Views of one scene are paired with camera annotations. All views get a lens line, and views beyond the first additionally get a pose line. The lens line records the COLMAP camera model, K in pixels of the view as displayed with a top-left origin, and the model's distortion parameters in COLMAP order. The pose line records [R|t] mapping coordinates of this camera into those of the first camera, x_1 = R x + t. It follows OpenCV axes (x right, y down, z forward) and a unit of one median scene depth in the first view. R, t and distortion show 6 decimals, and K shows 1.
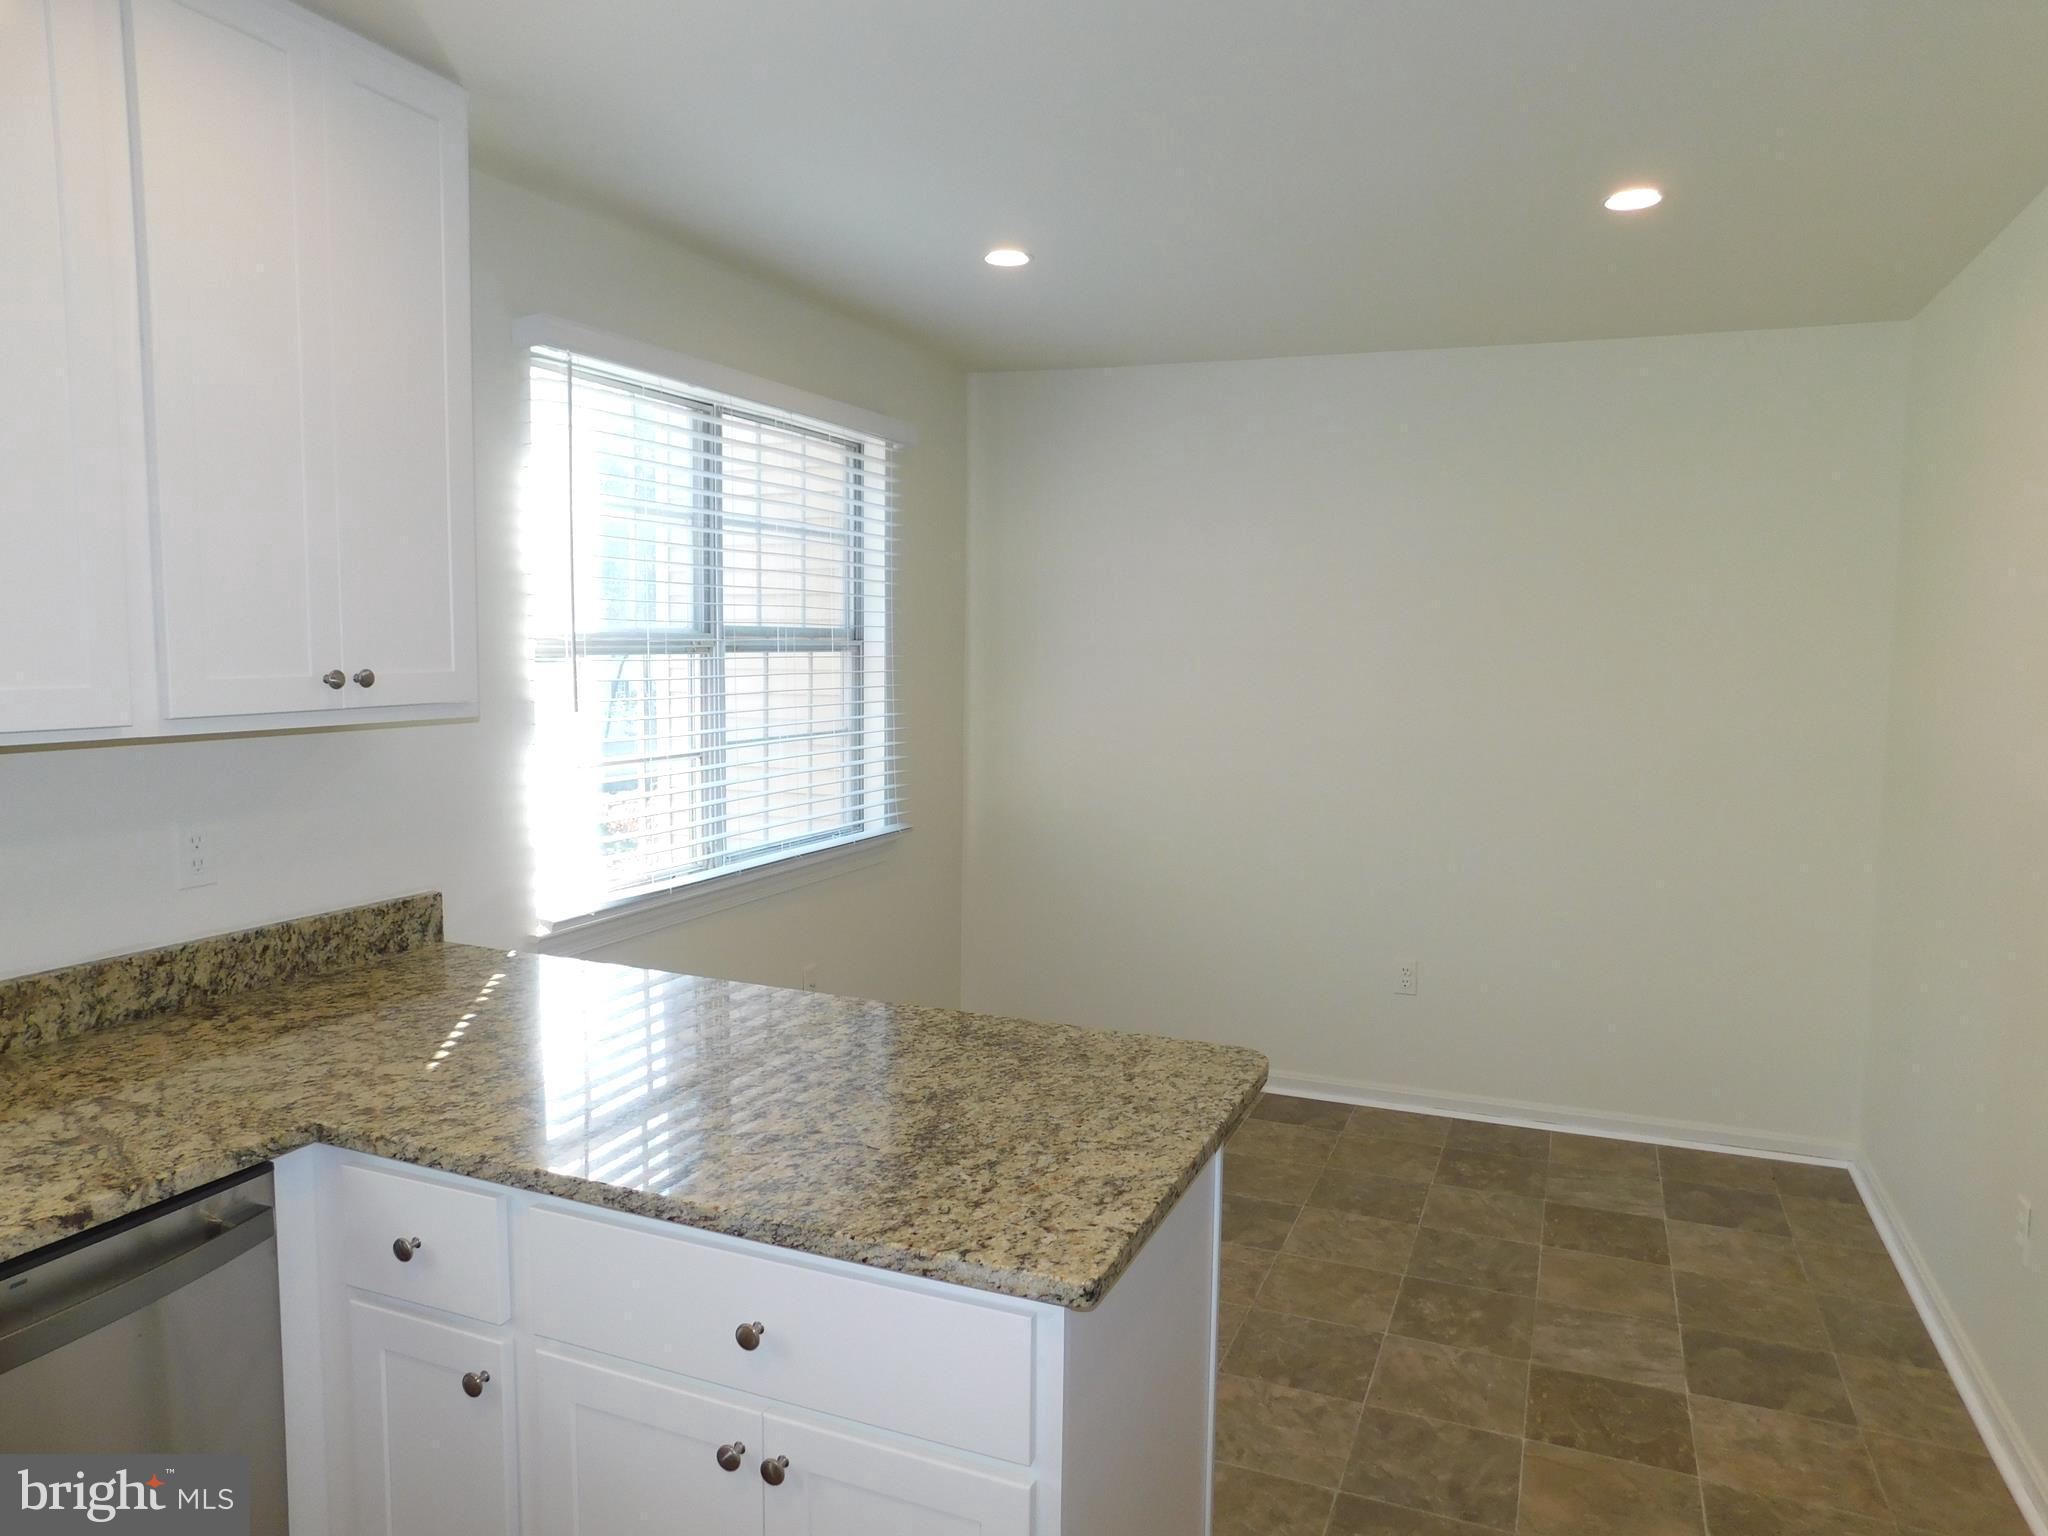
lens RADIAL K [[1358.2, 0, 1029.0], [0, 1358.2, 772.1], [0, 0, 1]] dist [-0.075400, 0.065833]
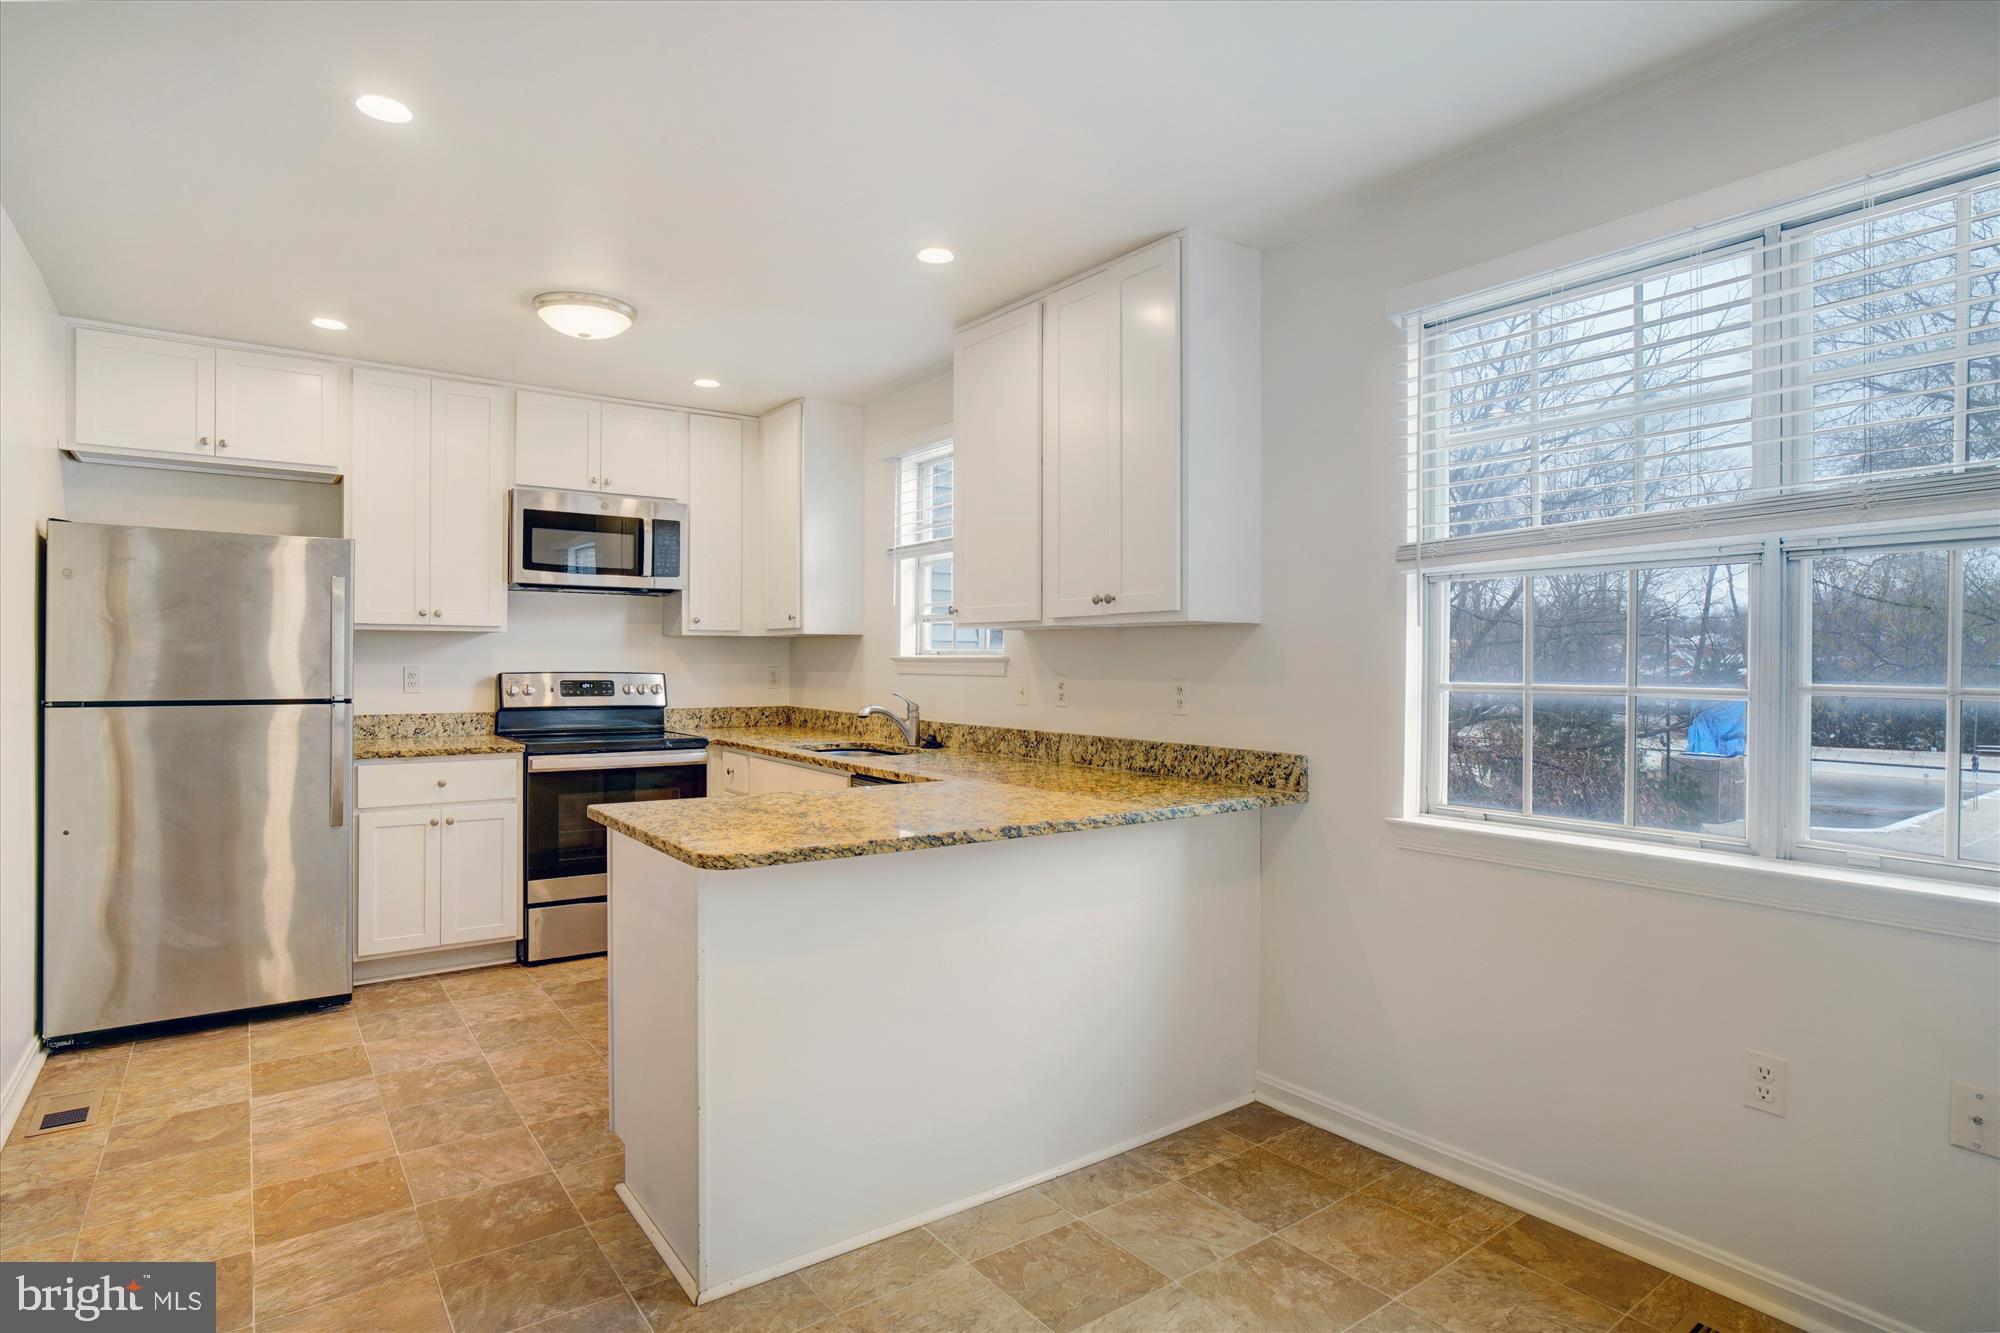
lens RADIAL K [[1055.3, 0, 1007.9], [0, 1055.3, 664.5], [0, 0, 1]] dist [-0.052312, 0.027595]
pose [[-0.513499, -0.009866, -0.858033, 0.825063], [-0.093271, 0.994651, 0.044382, -0.030108], [0.853006, 0.102820, -0.511673, 1.643390]]
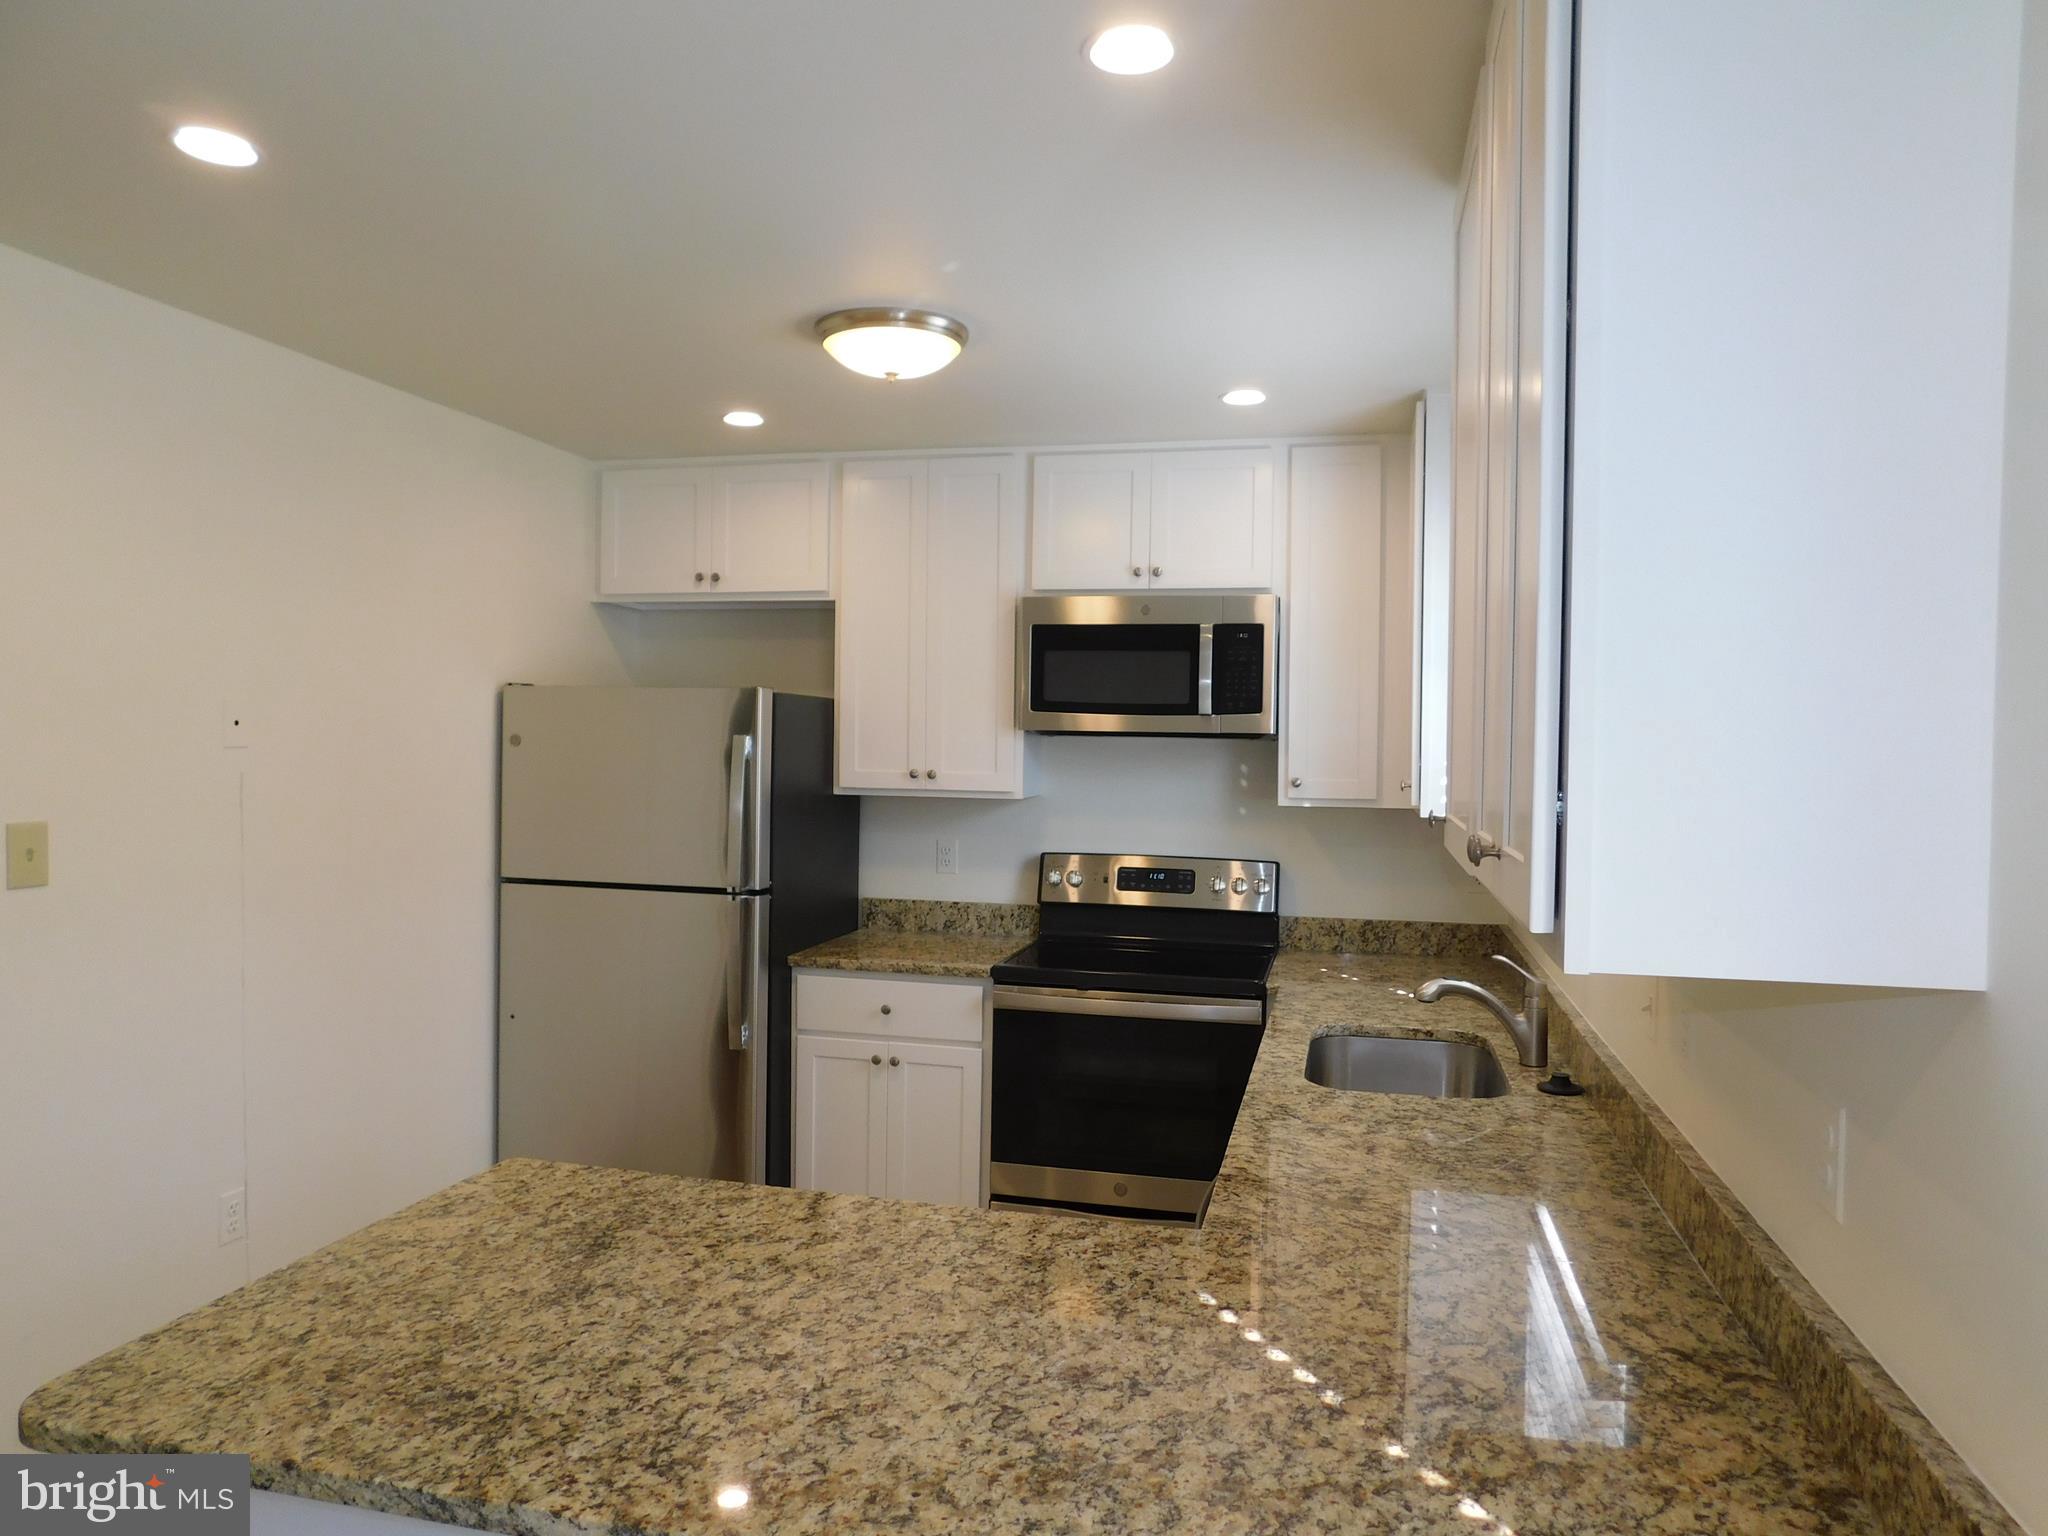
lens RADIAL K [[1358.2, 0, 1029.0], [0, 1358.2, 772.1], [0, 0, 1]] dist [-0.075400, 0.065833]
pose [[-0.986807, -0.023809, -0.160140, -0.180902], [-0.042615, 0.992446, 0.115046, -0.173224], [0.156191, 0.120353, -0.980367, 1.599783]]
